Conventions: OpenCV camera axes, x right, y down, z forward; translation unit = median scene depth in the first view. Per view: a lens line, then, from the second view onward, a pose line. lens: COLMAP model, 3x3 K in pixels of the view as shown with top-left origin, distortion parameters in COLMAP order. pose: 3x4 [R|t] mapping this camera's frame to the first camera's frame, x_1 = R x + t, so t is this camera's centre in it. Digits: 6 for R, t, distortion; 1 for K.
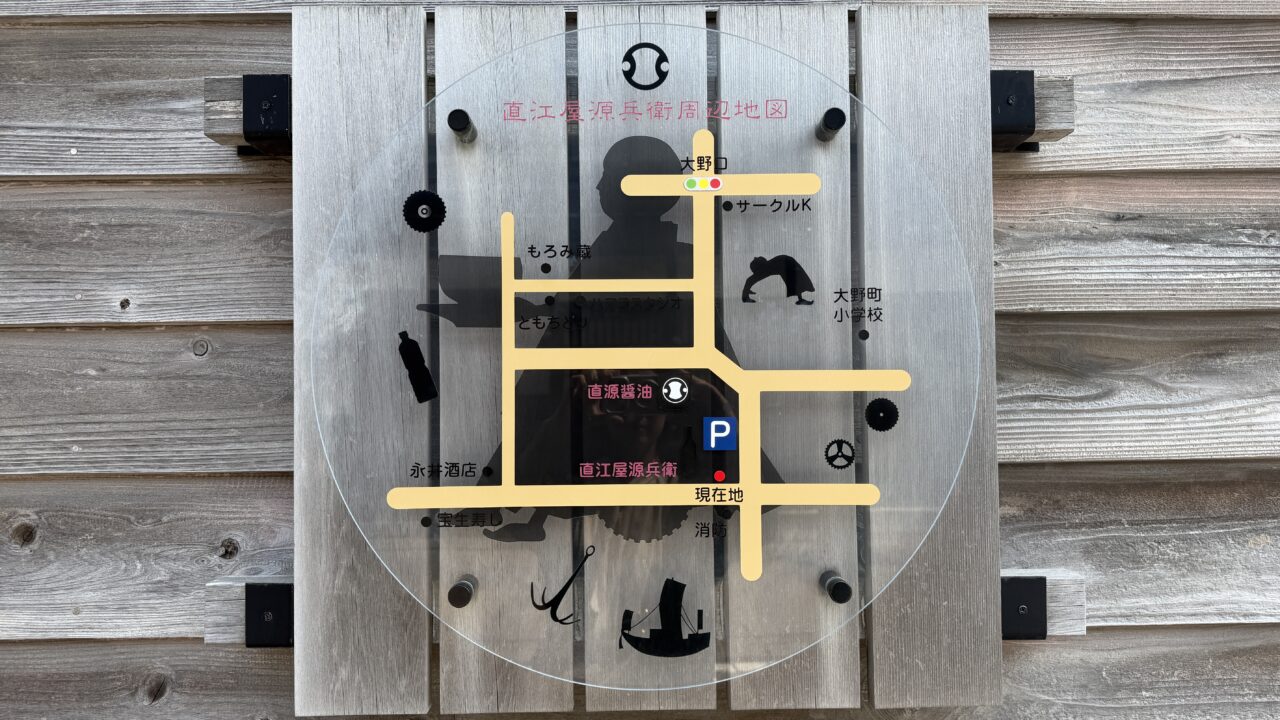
lens RADIAL K [[895.4, 0, 639.0], [0, 895.4, 358.4], [0, 0, 1]] dist [0.011567, -0.007931]
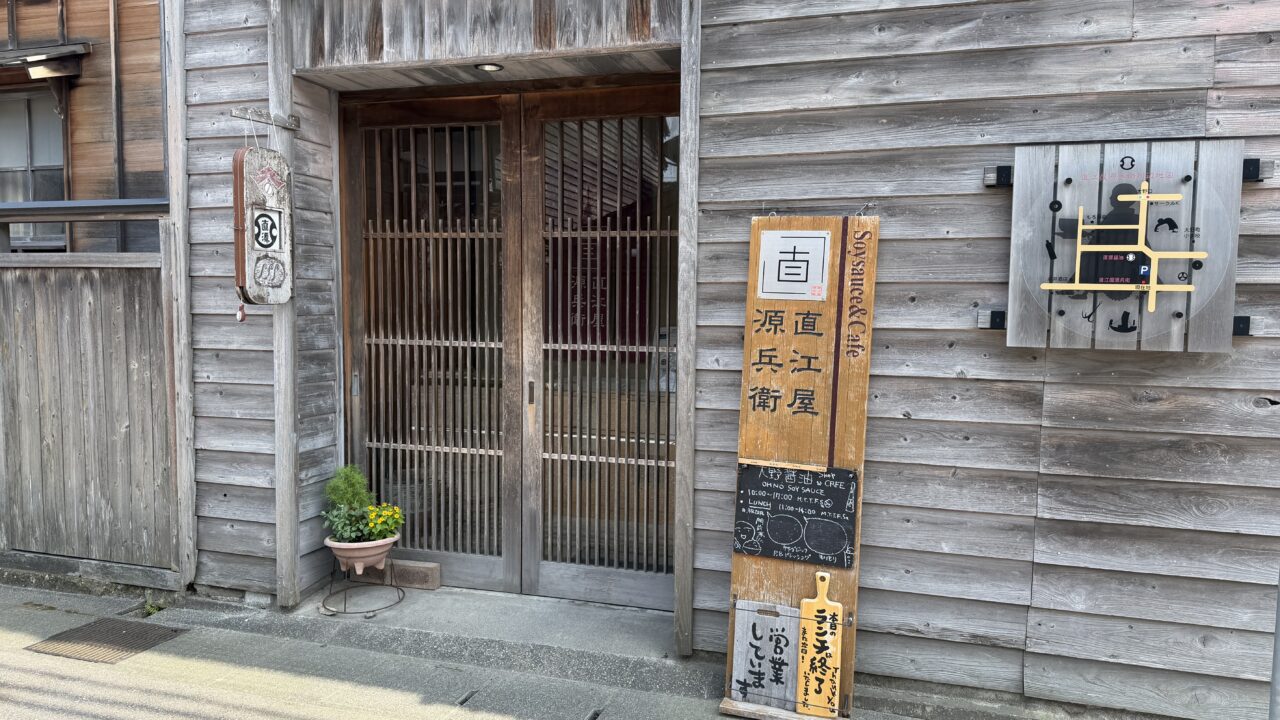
lens RADIAL K [[895.4, 0, 640.7], [0, 895.4, 366.1], [0, 0, 1]] dist [0.011567, -0.007931]
pose [[0.953522, 0.045917, -0.297806, -0.712334], [-0.016461, 0.994783, 0.100674, 0.135229], [0.300875, -0.091092, 0.949303, -2.911249]]
